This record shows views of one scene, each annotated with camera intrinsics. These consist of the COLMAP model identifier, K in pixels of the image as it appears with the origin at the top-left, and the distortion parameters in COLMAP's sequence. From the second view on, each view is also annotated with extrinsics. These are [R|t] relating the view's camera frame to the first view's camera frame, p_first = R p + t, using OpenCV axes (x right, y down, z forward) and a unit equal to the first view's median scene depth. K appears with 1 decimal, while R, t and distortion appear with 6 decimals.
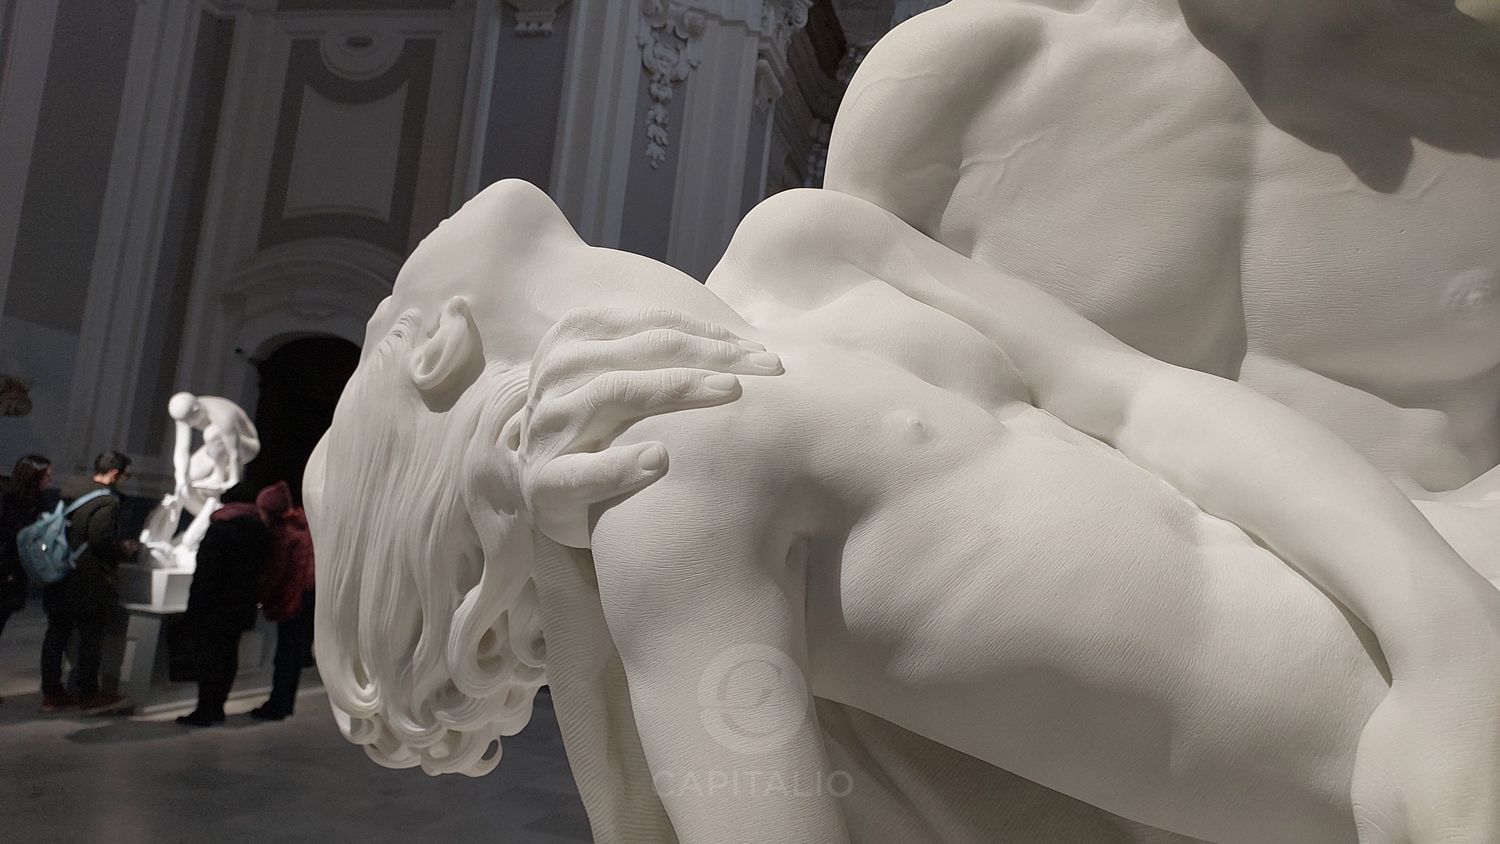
lens RADIAL K [[1072.9, 0, 757.9], [0, 1072.9, 417.2], [0, 0, 1]] dist [0.044336, -0.000281]
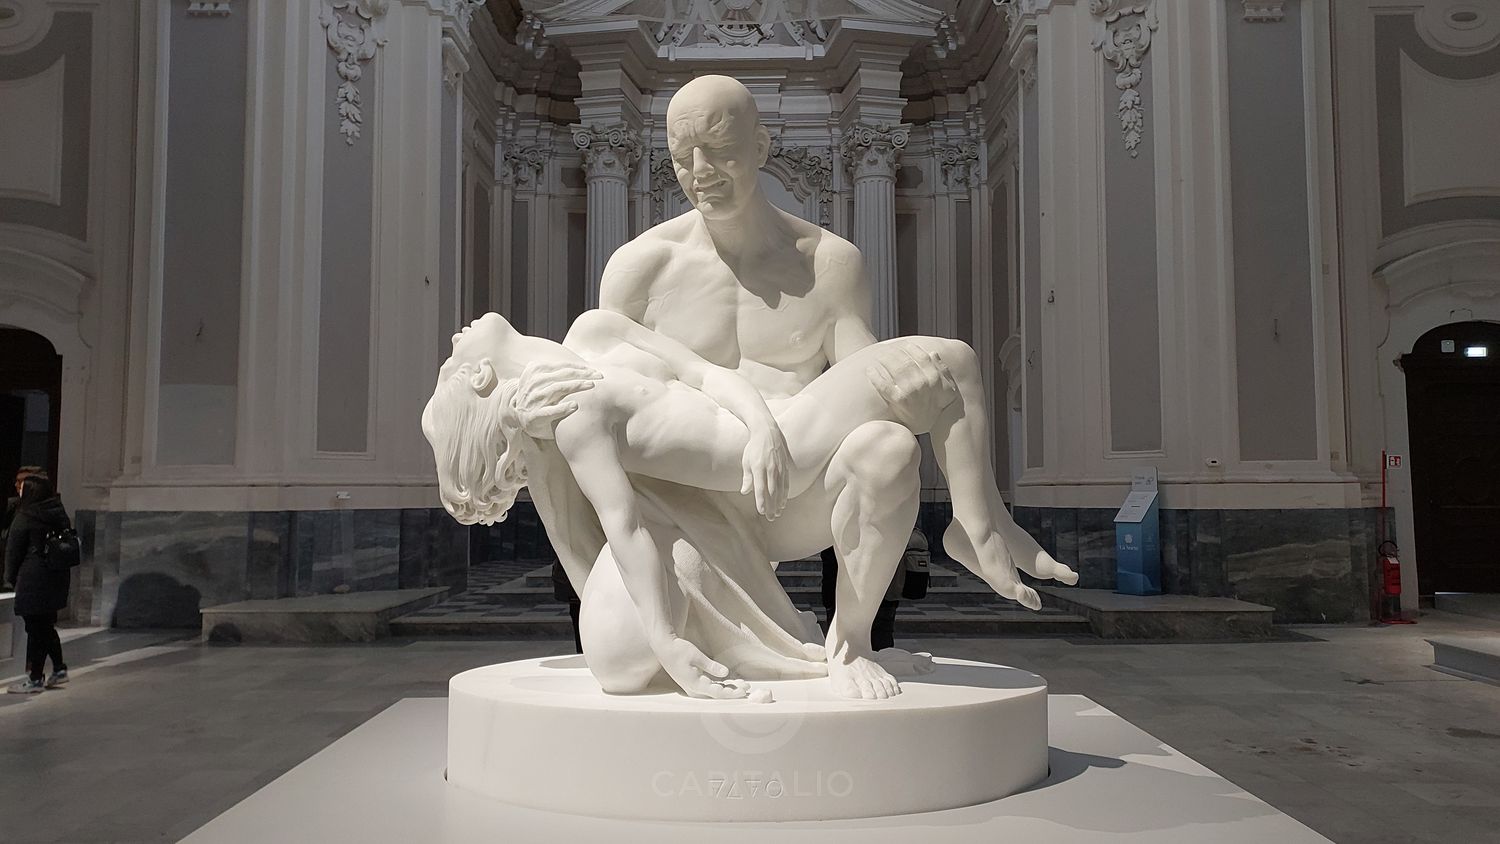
lens RADIAL K [[1072.9, 0, 787.8], [0, 1072.9, 421.9], [0, 0, 1]] dist [0.044336, -0.000281]
pose [[0.952036, -0.091822, 0.291883, -0.367573], [0.074806, 0.994811, 0.068958, -0.080629], [-0.296700, -0.043816, 0.953965, -2.104384]]
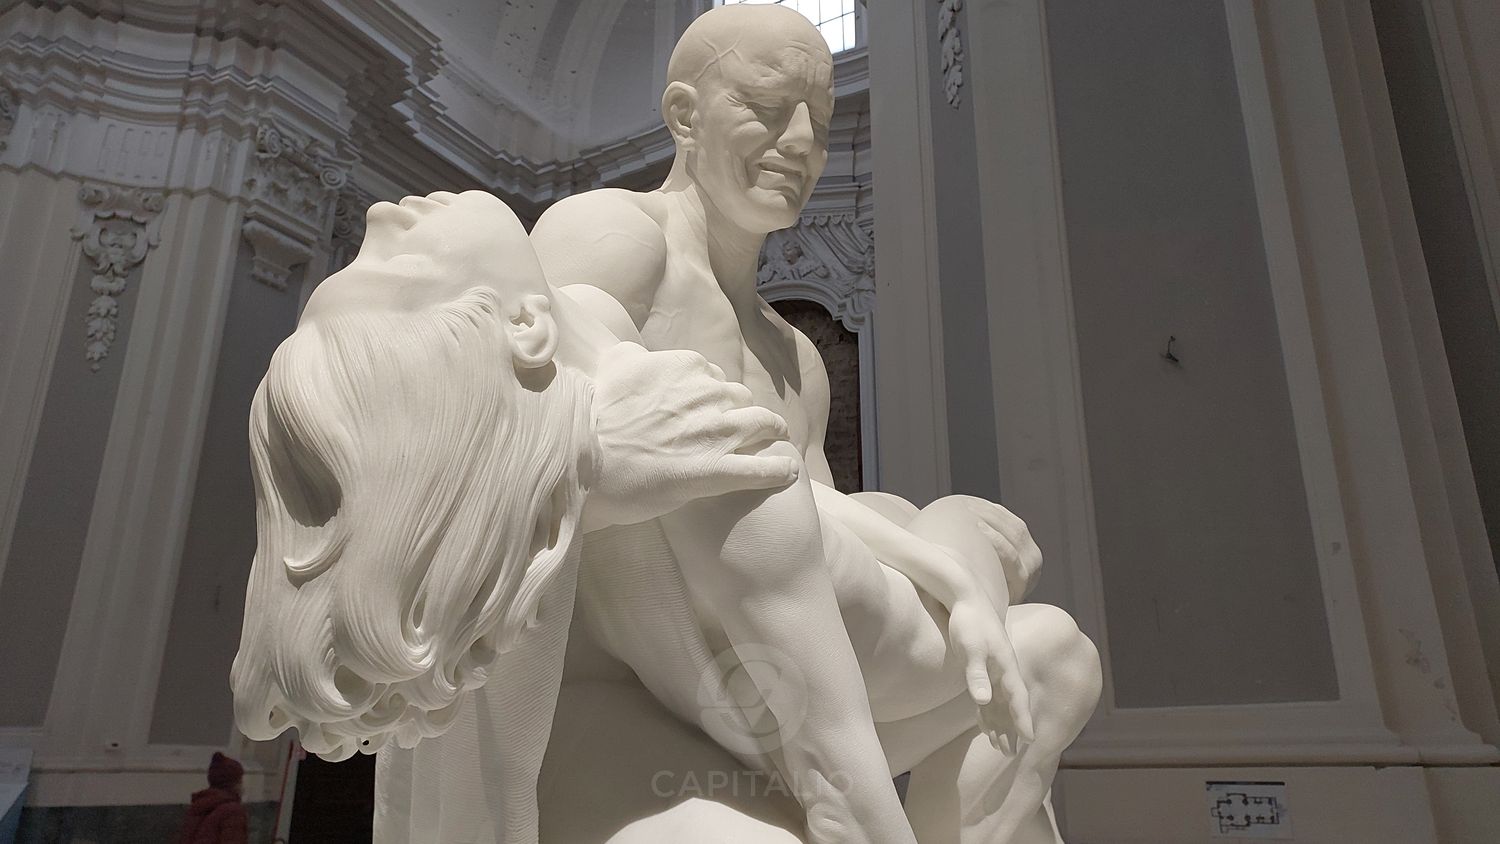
lens RADIAL K [[1072.9, 0, 752.1], [0, 1072.9, 417.8], [0, 0, 1]] dist [0.044336, -0.000281]
pose [[0.271308, 0.213169, 0.938590, -1.258927], [-0.082077, 0.976738, -0.198107, 0.222102], [-0.958987, -0.023289, 0.282493, 0.454981]]
